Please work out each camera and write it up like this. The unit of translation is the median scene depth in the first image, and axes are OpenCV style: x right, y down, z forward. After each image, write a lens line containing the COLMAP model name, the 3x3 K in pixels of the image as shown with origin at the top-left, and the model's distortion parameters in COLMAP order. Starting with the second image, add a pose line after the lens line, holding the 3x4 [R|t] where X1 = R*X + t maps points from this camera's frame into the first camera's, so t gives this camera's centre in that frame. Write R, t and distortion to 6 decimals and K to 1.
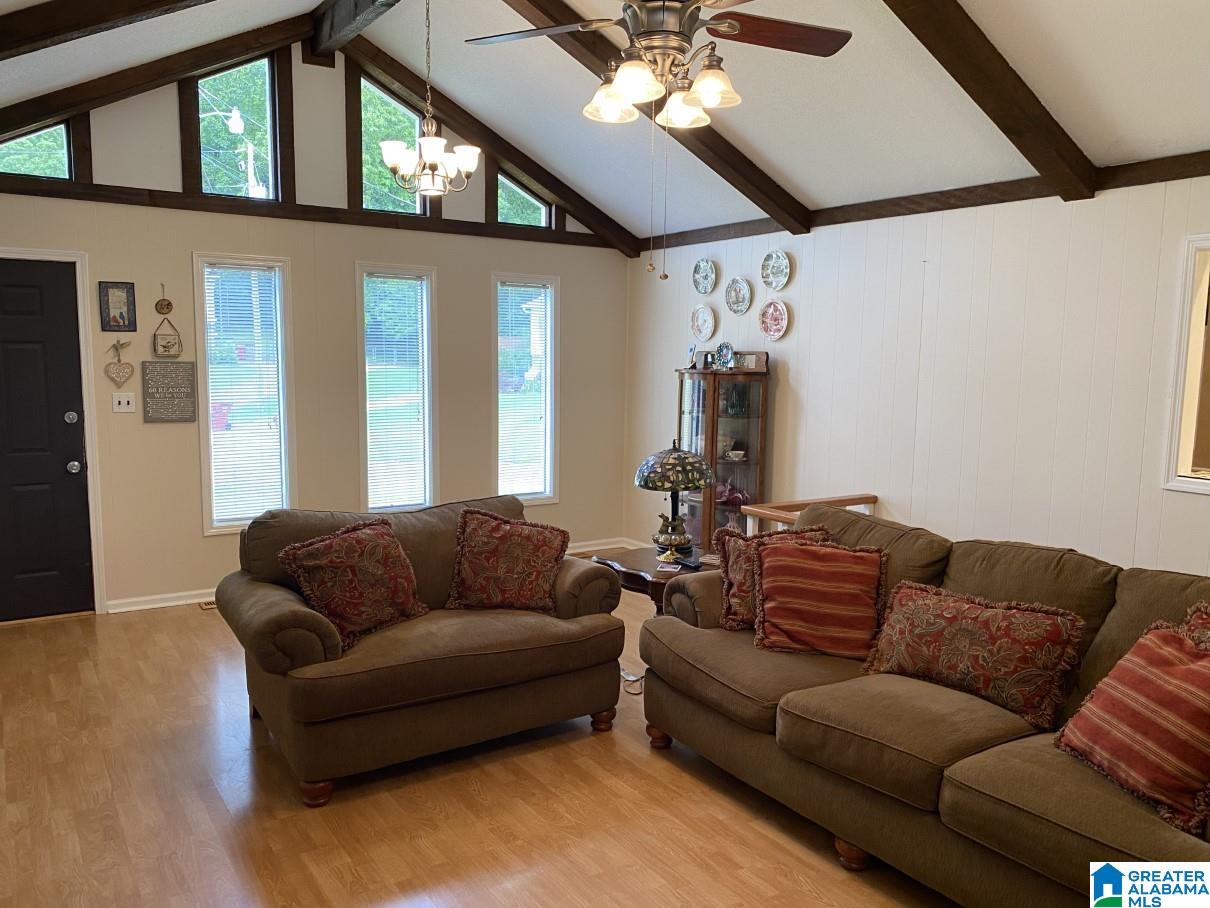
lens RADIAL K [[916.1, 0, 614.8], [0, 916.1, 463.2], [0, 0, 1]] dist [-0.001508, -0.006588]
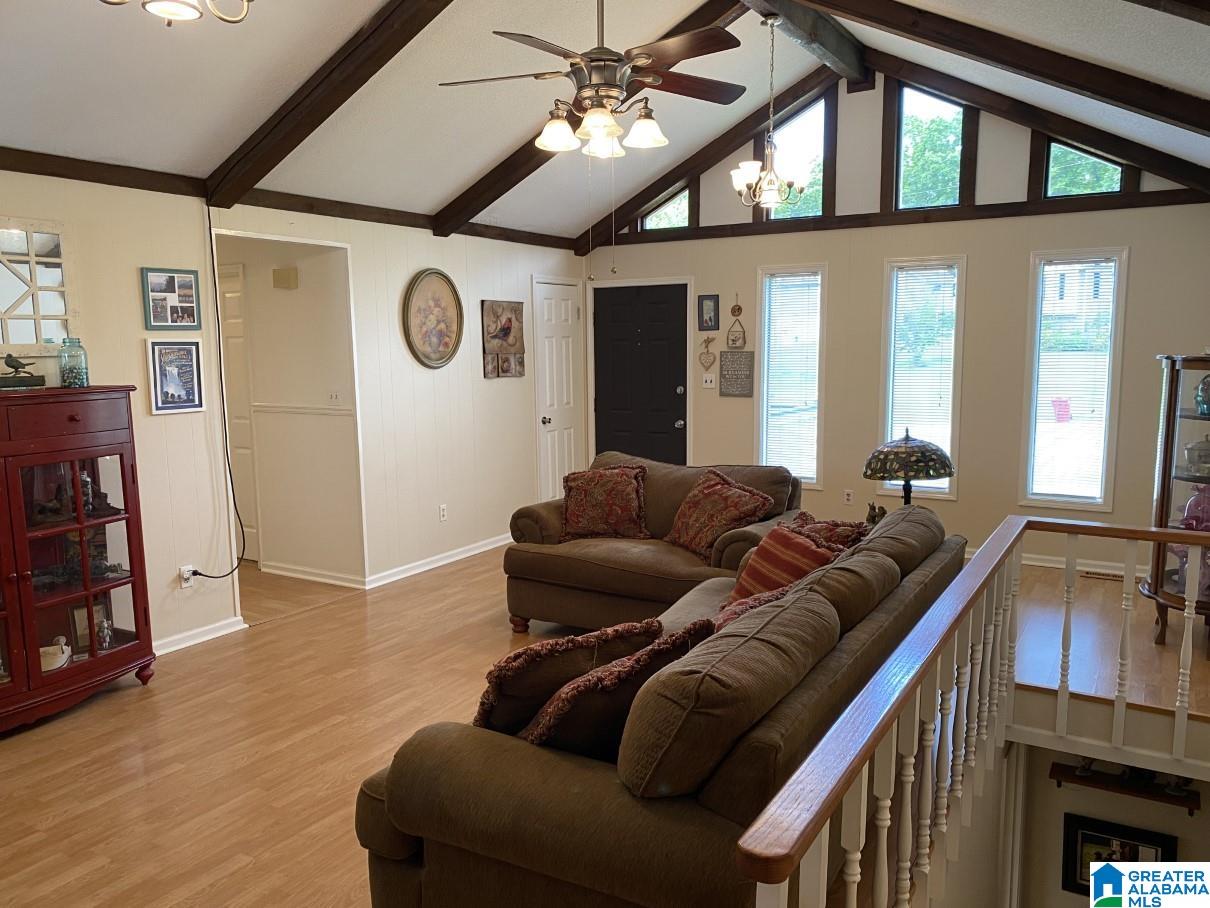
lens RADIAL K [[916.1, 0, 613.3], [0, 916.1, 458.9], [0, 0, 1]] dist [-0.001508, -0.006588]
pose [[0.397704, 0.093211, -0.912767, 0.692482], [-0.101929, 0.993157, 0.057008, -0.013596], [0.911834, 0.070365, 0.404483, 0.312632]]
